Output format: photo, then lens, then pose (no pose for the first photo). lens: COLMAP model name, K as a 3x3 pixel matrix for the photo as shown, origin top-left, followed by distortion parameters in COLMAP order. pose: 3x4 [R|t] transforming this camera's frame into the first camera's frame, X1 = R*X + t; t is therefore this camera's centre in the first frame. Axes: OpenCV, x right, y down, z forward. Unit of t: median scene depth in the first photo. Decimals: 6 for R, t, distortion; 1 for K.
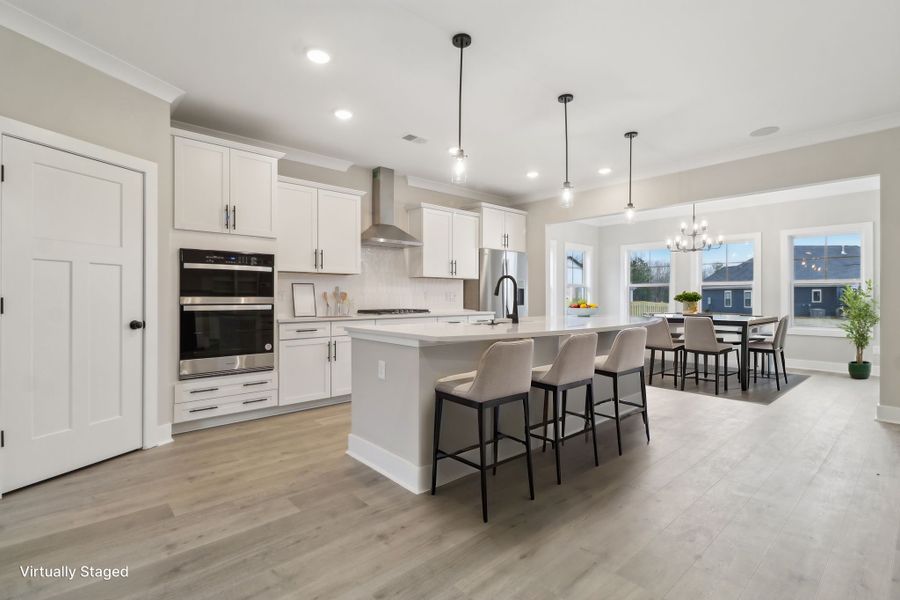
lens RADIAL K [[417.2, 0, 450.0], [0, 417.2, 300.0], [0, 0, 1]] dist [0.003643, 0.000286]
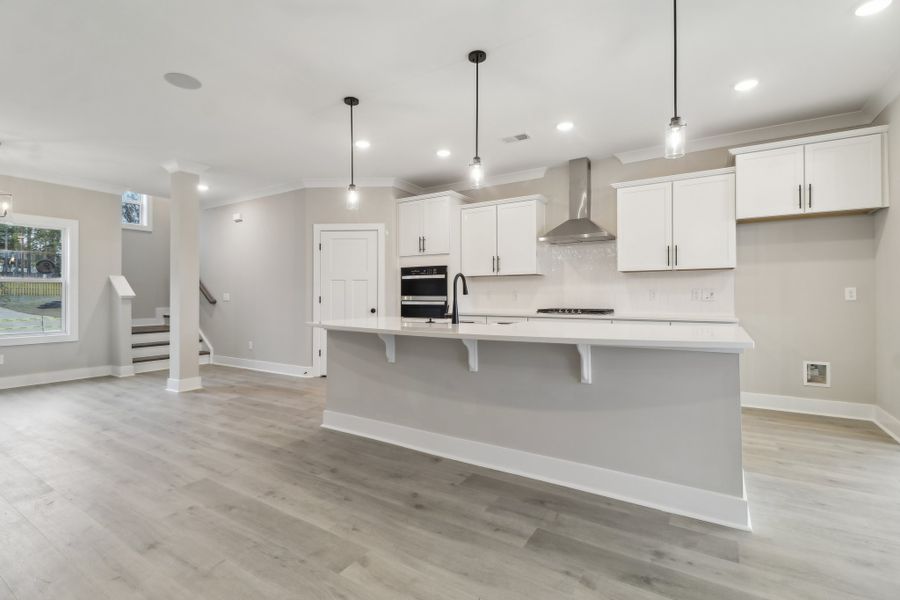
lens RADIAL K [[428.4, 0, 464.0], [0, 428.4, 296.7], [0, 0, 1]] dist [-0.000662, -0.000451]
pose [[0.273510, 0.002049, -0.961867, 0.995563], [-0.001835, 0.999997, 0.001608, -0.007243], [0.961867, 0.001325, 0.273513, 0.681332]]
